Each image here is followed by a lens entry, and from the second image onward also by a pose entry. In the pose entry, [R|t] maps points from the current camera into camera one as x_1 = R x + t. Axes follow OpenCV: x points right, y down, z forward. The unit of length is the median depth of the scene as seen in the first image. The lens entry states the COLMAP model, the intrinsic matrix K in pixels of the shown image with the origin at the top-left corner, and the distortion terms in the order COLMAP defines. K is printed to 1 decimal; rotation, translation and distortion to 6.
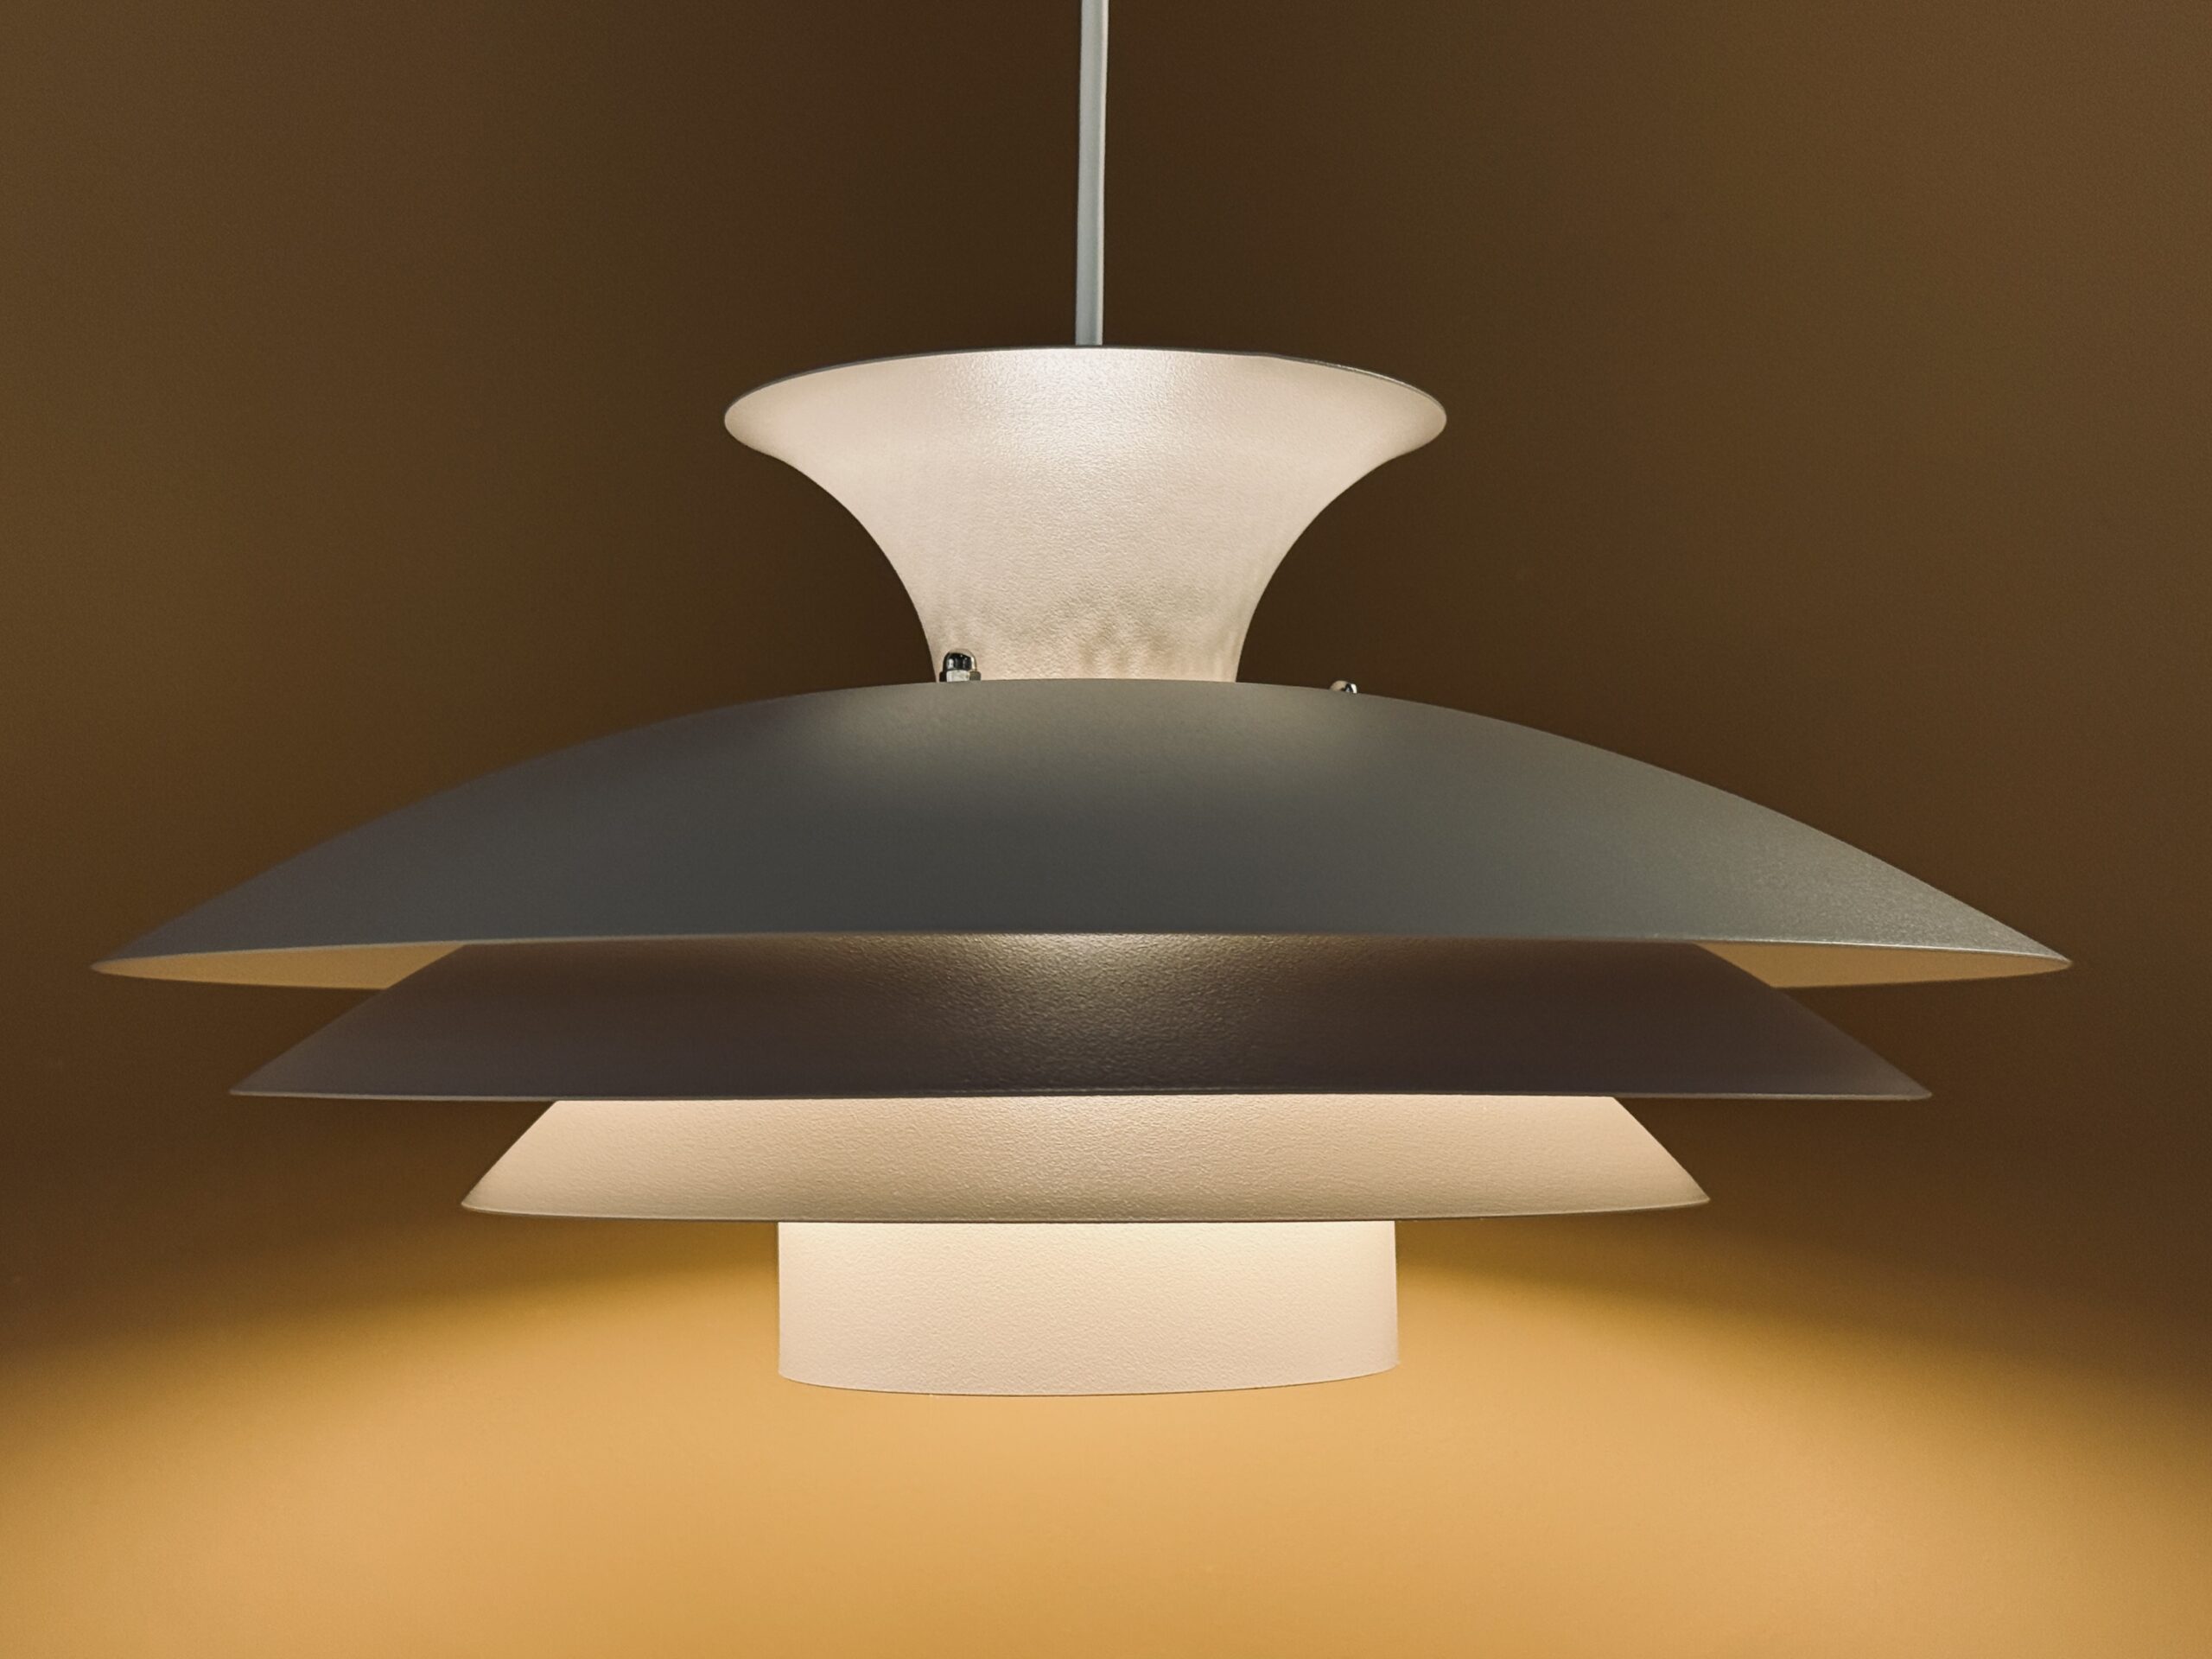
lens RADIAL K [[3106.5, 0, 1106.0], [0, 3106.5, 829.5], [0, 0, 1]] dist [0.013392, 0.098341]
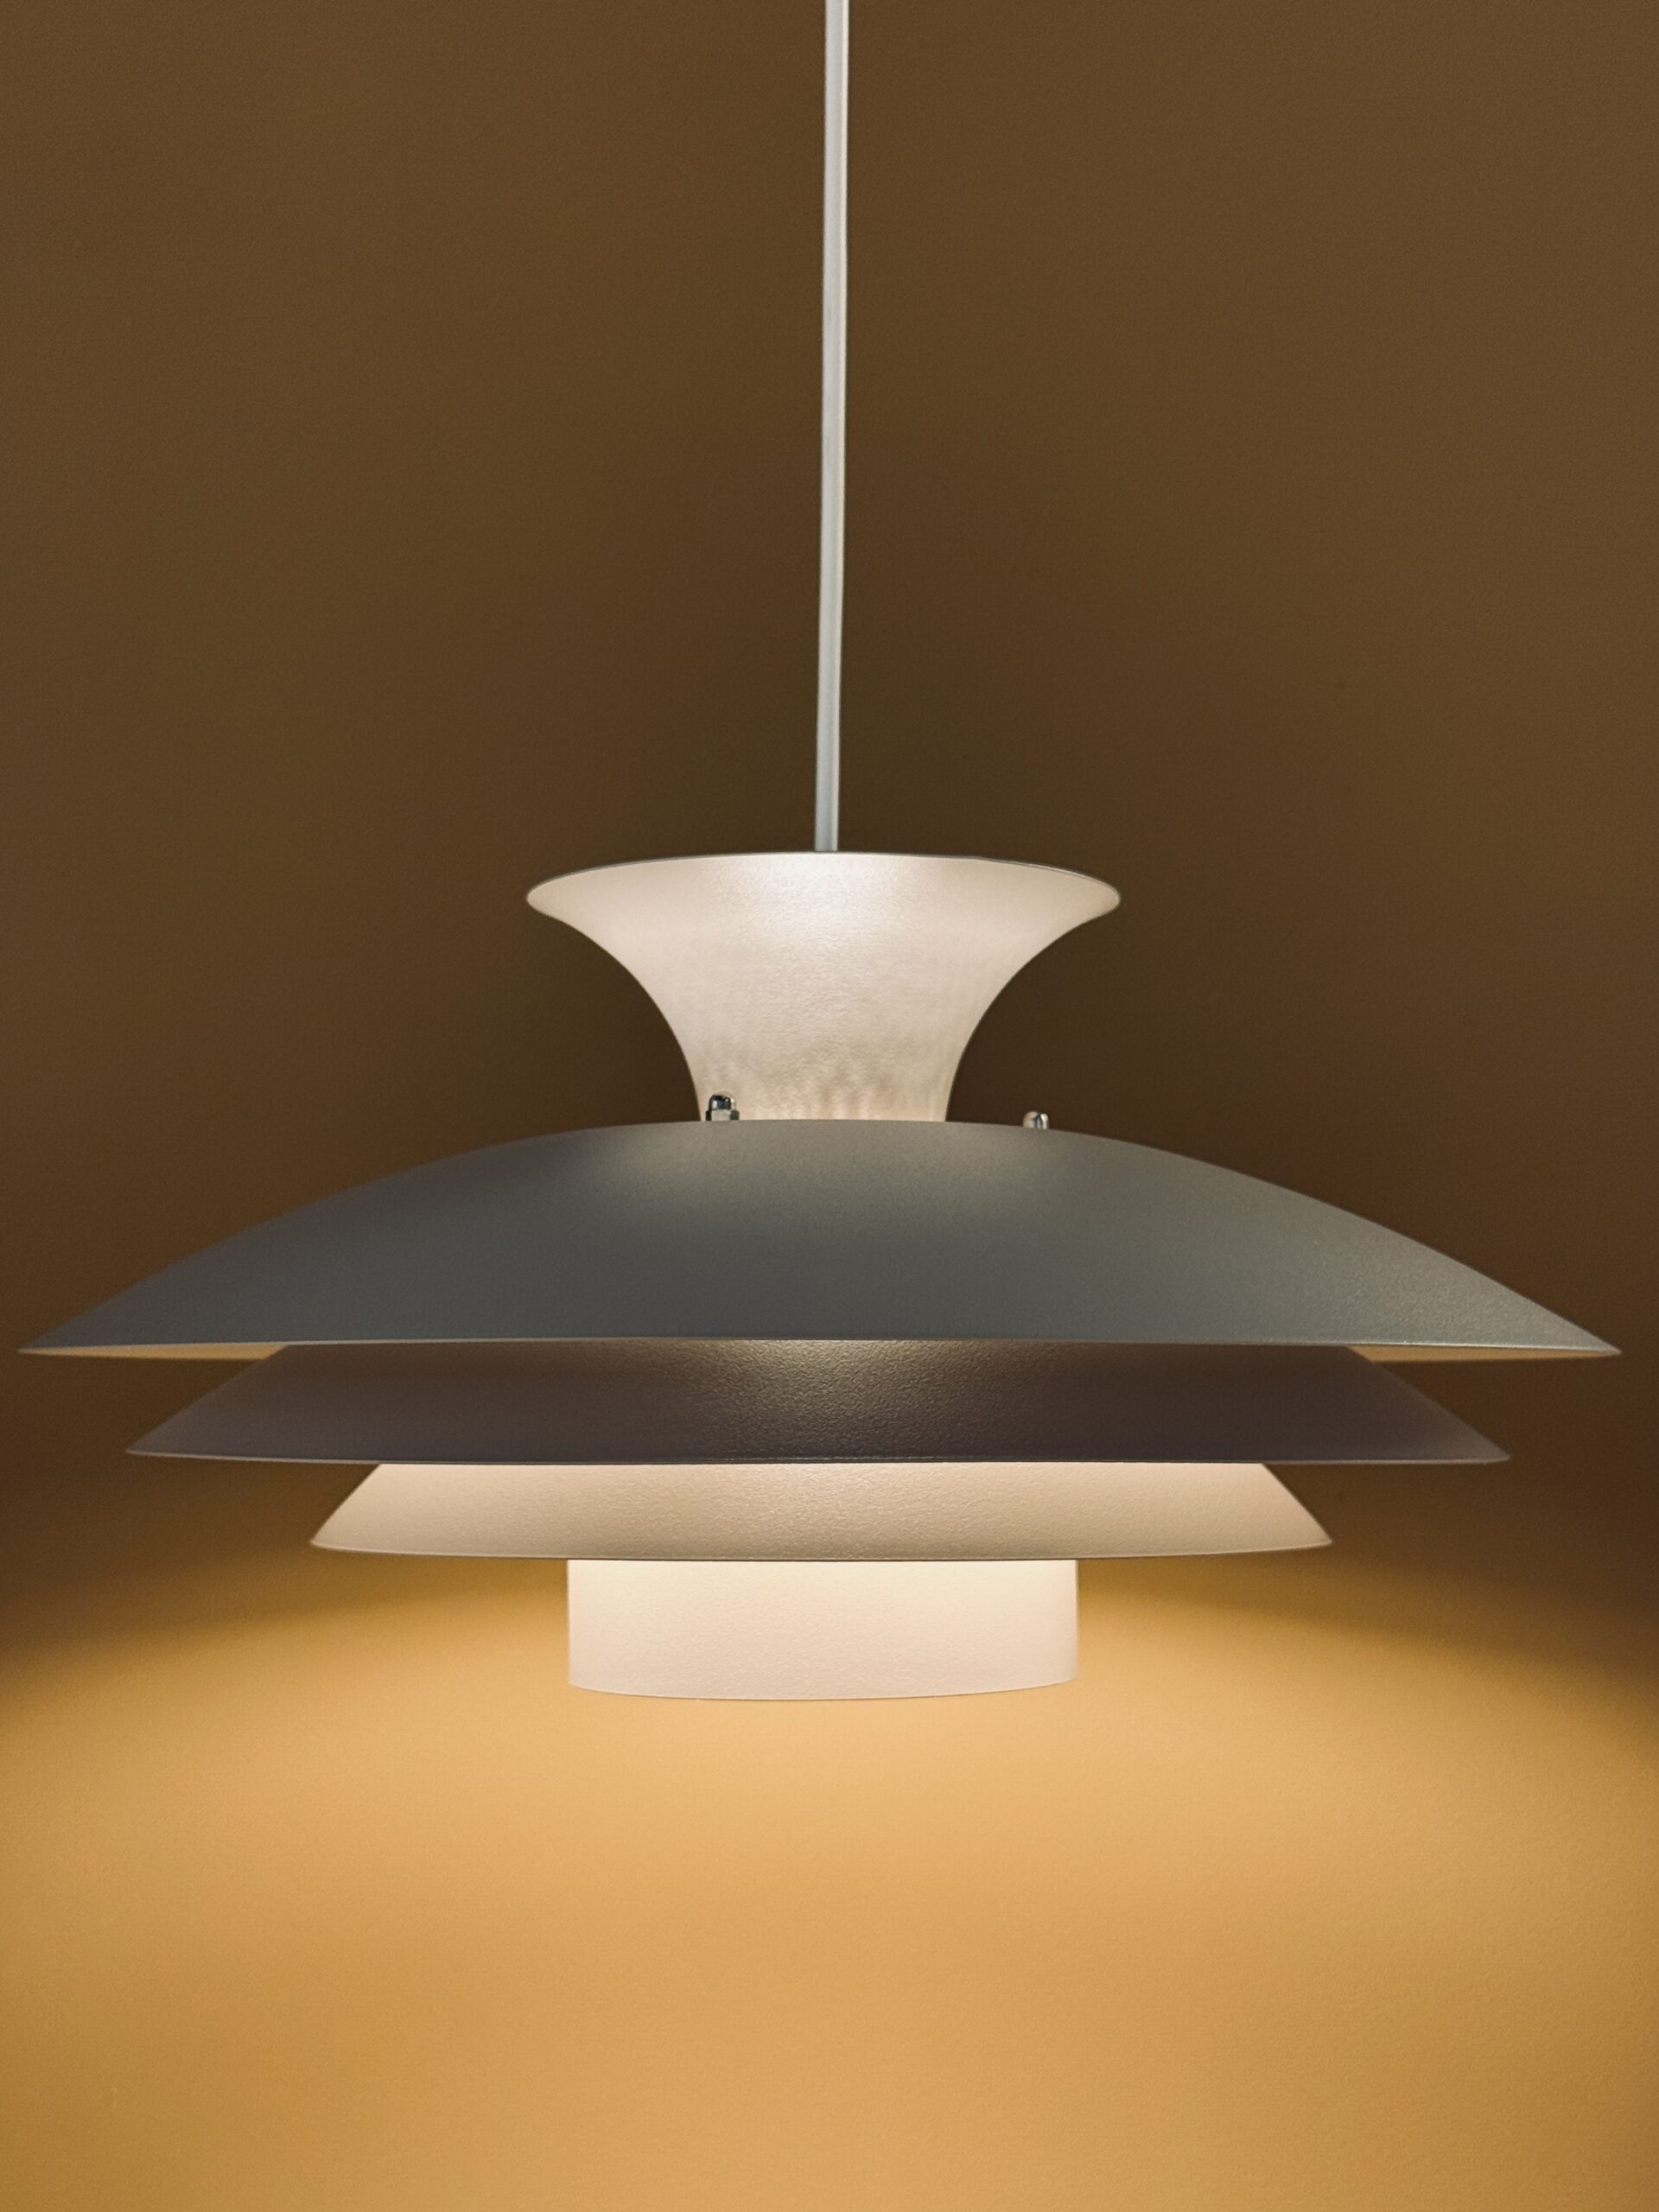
lens RADIAL K [[3070.9, 0, 853.8], [0, 3070.9, 1103.4], [0, 0, 1]] dist [-0.004146, -0.016050]
pose [[0.999940, 0.004237, 0.010116, -0.007270], [-0.004045, 0.999812, -0.018969, -0.030836], [-0.010194, 0.018927, 0.999769, -0.215521]]
